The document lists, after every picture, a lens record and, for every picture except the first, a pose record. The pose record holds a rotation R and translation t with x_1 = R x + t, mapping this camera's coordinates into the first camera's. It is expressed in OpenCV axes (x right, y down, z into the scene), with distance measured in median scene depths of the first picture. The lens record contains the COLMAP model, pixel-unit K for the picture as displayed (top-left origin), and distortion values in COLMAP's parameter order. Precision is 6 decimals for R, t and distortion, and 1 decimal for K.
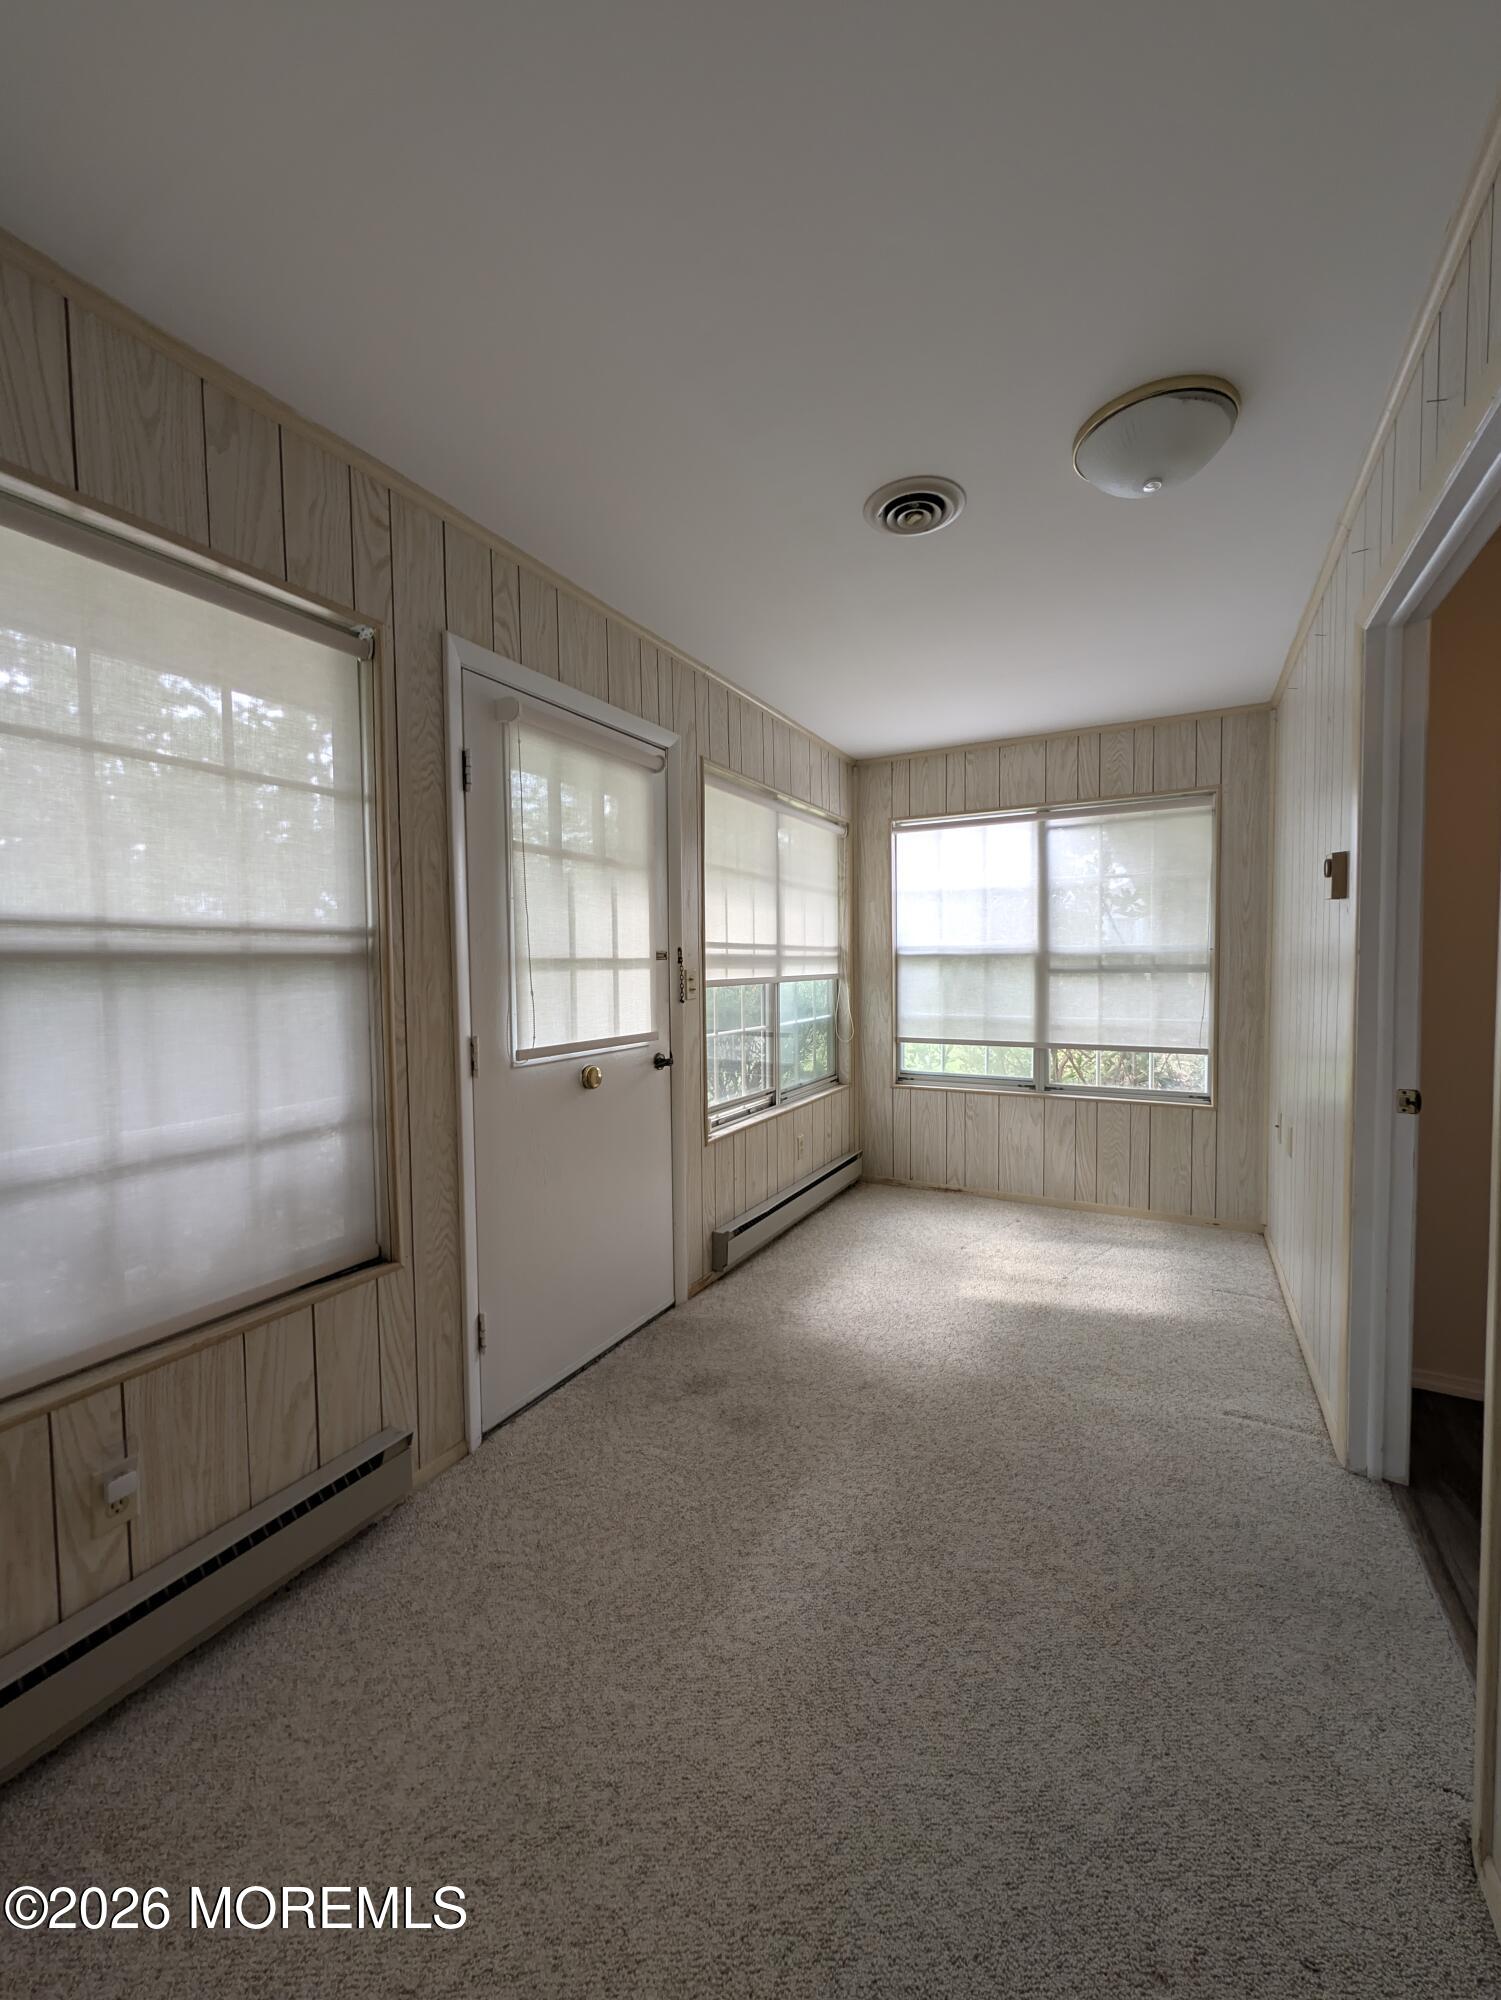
lens RADIAL K [[771.6, 0, 750.5], [0, 771.6, 1000.0], [0, 0, 1]] dist [-0.001924, 0.000334]
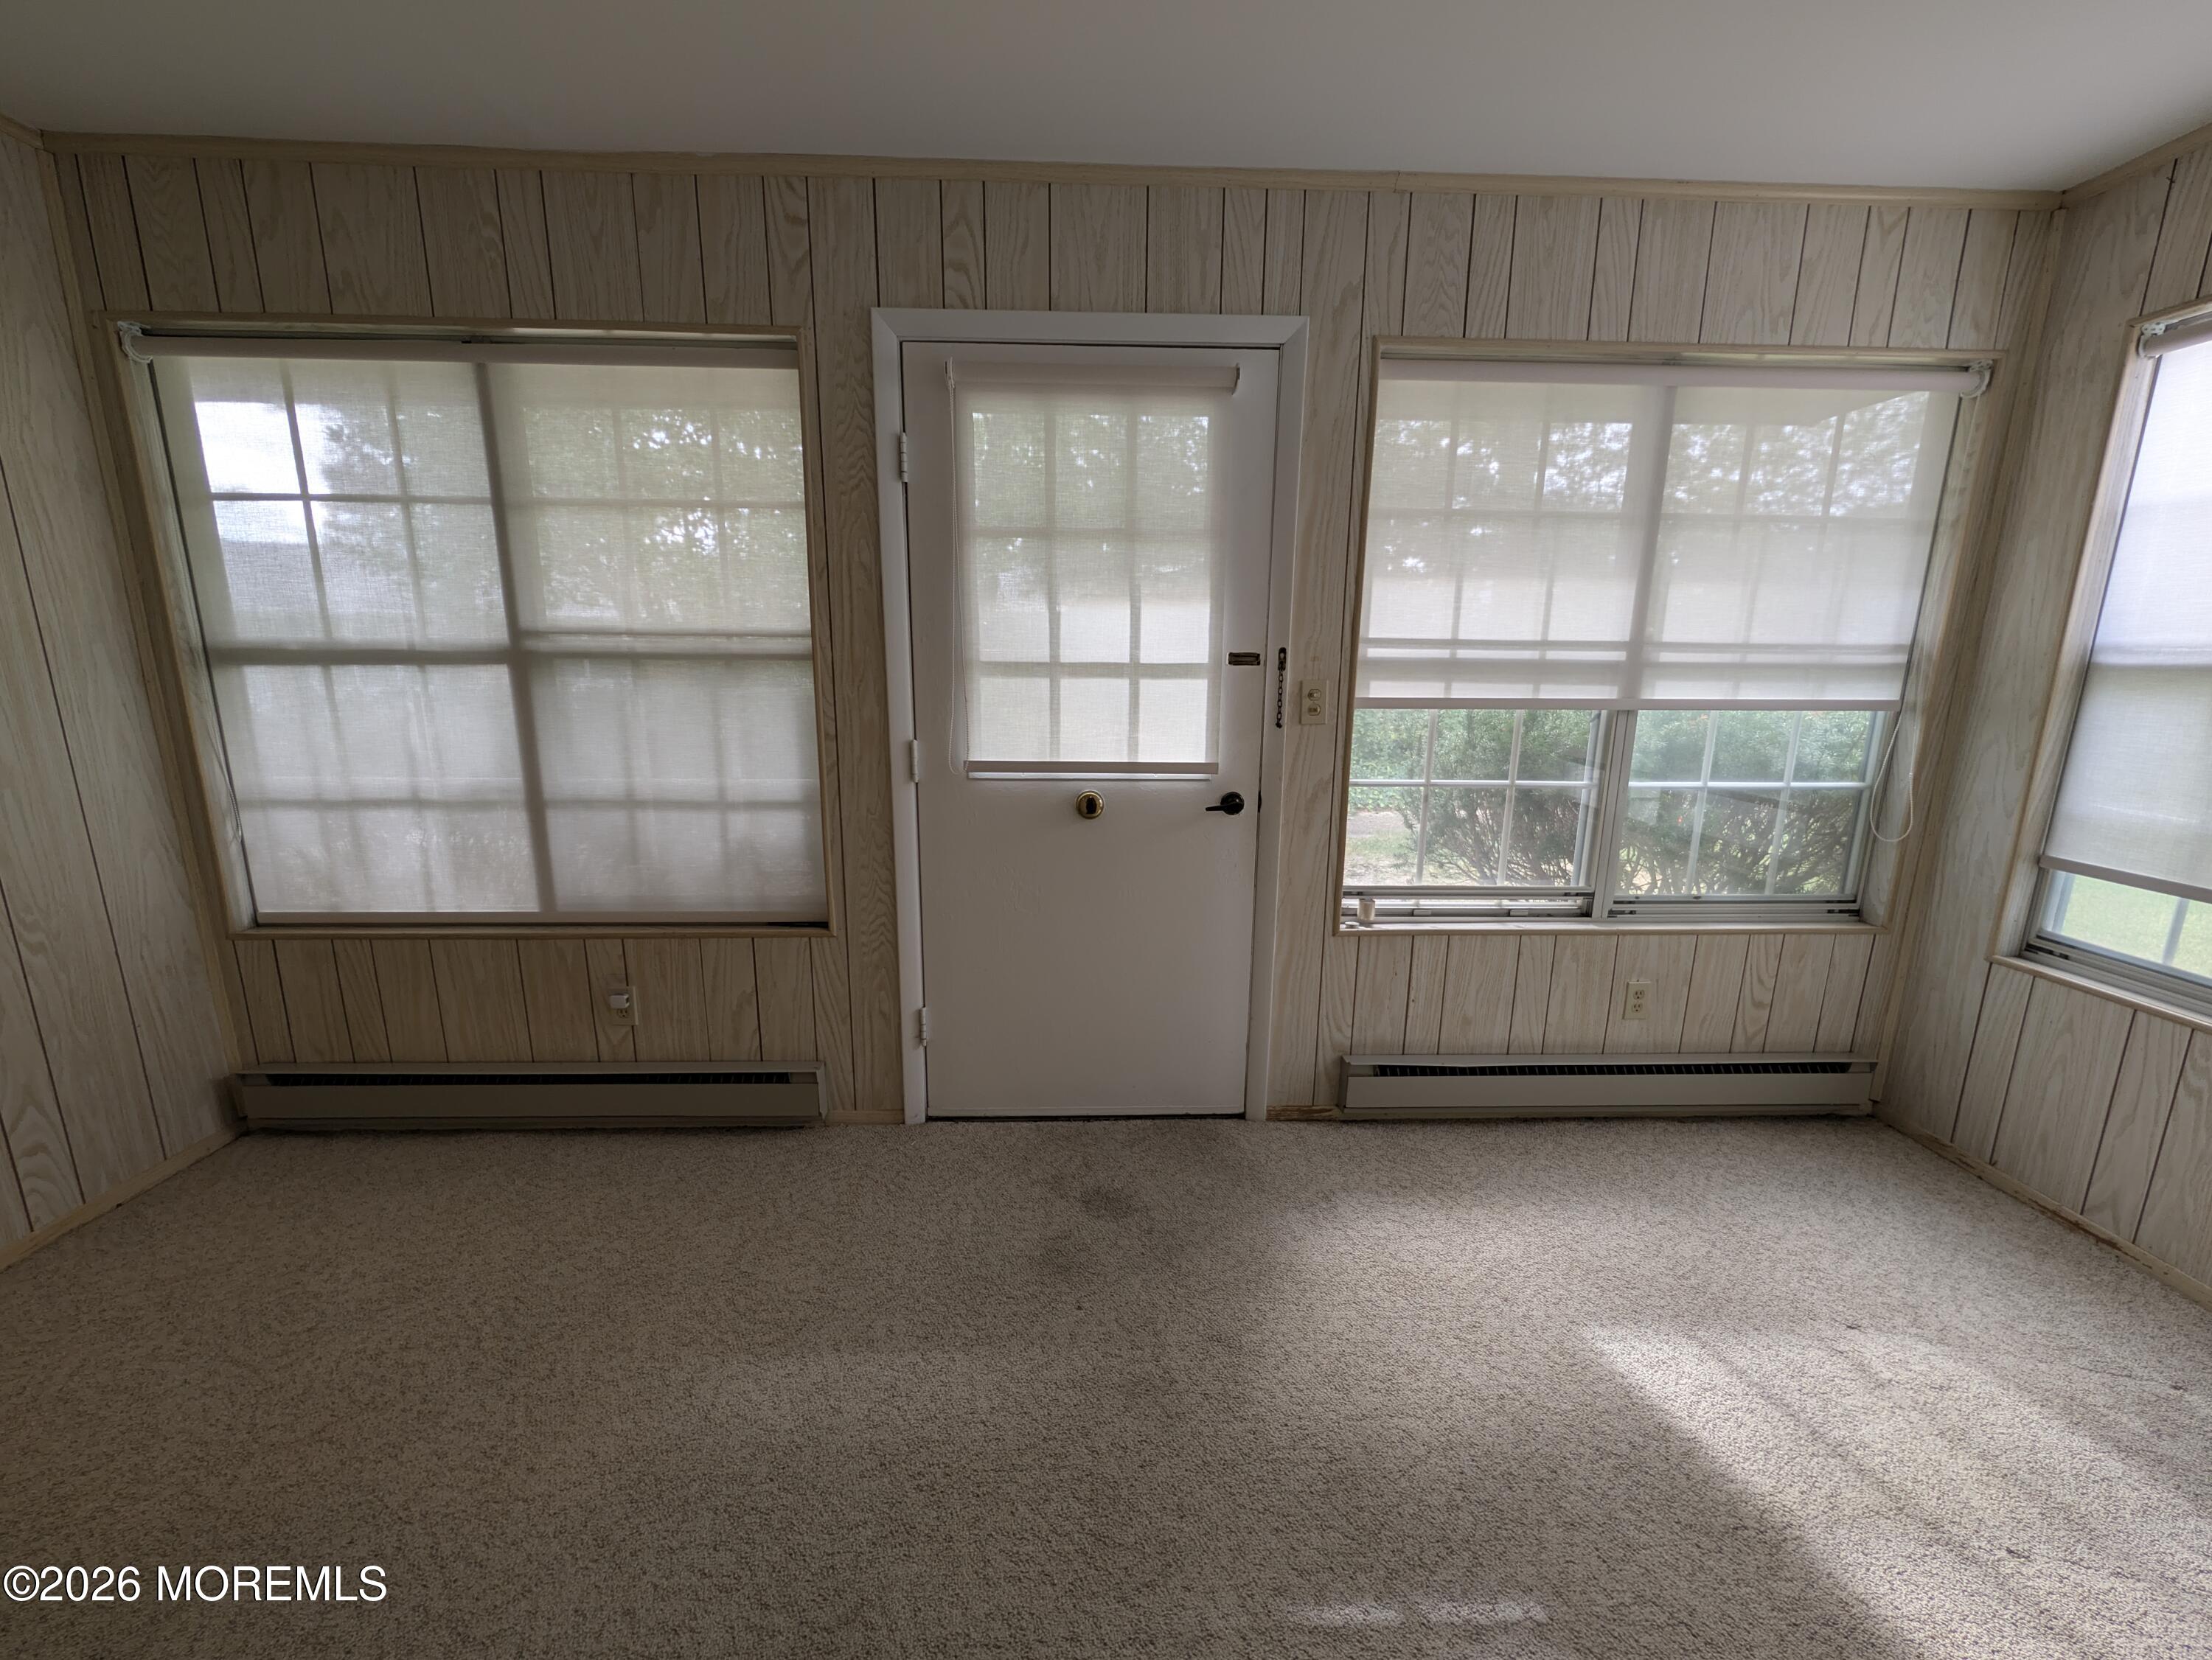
lens RADIAL K [[853.2, 0, 1106.0], [0, 853.2, 830.0], [0, 0, 1]] dist [-0.001924, 0.000334]
pose [[0.508903, 0.185607, -0.840576, 0.563322], [-0.055763, 0.981535, 0.182972, -0.042780], [0.859016, -0.046241, 0.509856, 0.514637]]
